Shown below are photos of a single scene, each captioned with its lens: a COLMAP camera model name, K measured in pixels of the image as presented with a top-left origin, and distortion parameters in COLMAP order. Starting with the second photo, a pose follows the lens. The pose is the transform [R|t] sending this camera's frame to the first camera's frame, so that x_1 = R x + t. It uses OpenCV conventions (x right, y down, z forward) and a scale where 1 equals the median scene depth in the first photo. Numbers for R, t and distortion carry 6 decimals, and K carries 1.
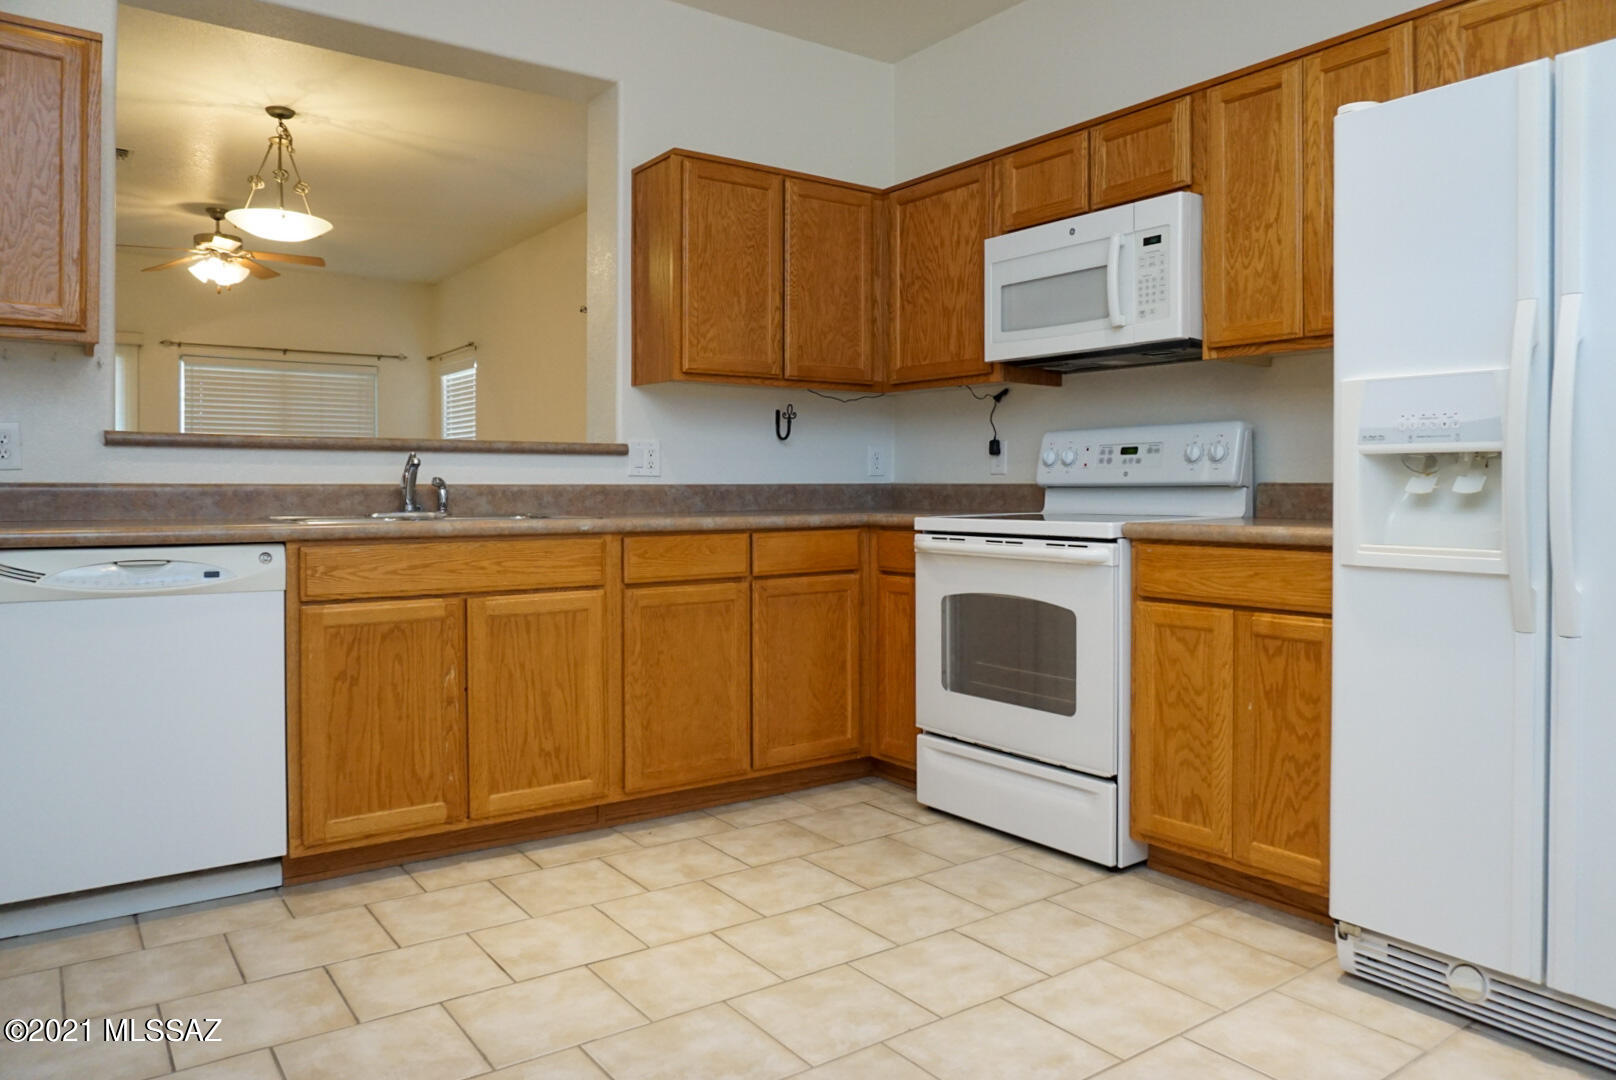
lens RADIAL K [[1141.0, 0, 808.0], [0, 1141.0, 540.0], [0, 0, 1]] dist [-0.037547, 0.006792]
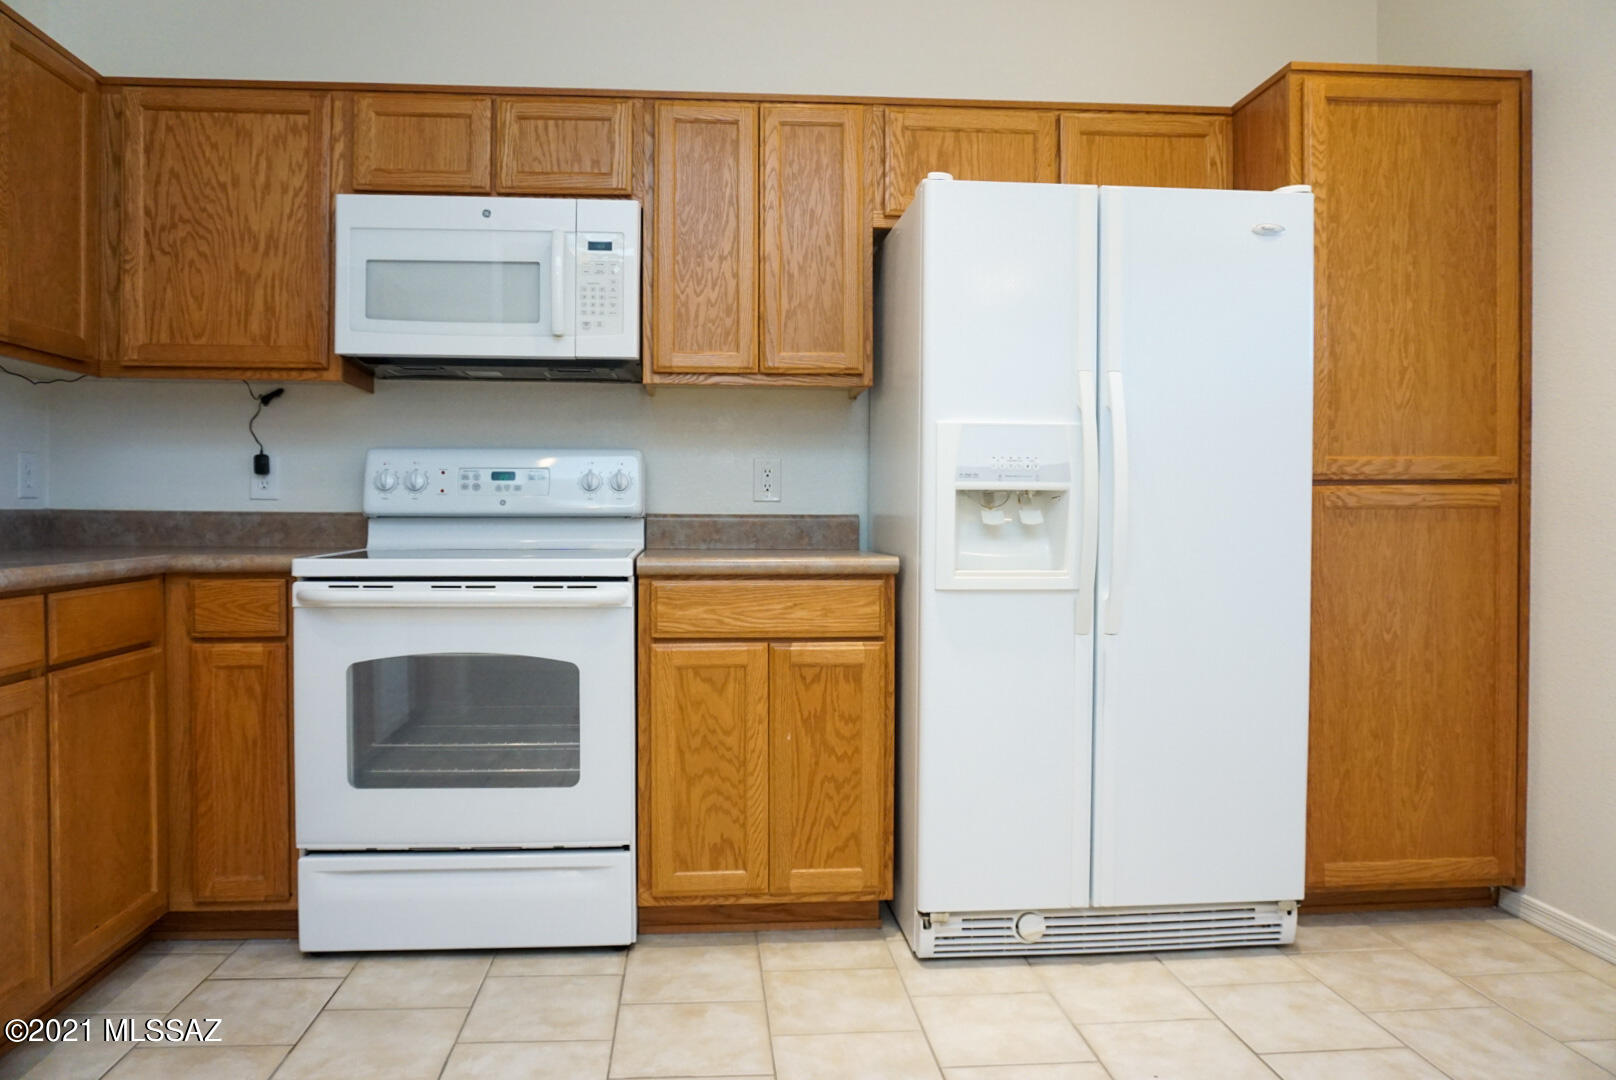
lens RADIAL K [[1123.4, 0, 807.7], [0, 1123.4, 561.0], [0, 0, 1]] dist [-0.063007, 0.041315]
pose [[0.497752, -0.030274, 0.866791, -0.415970], [0.035484, 0.999265, 0.014525, -0.020572], [-0.866593, 0.023527, 0.498460, 0.440182]]
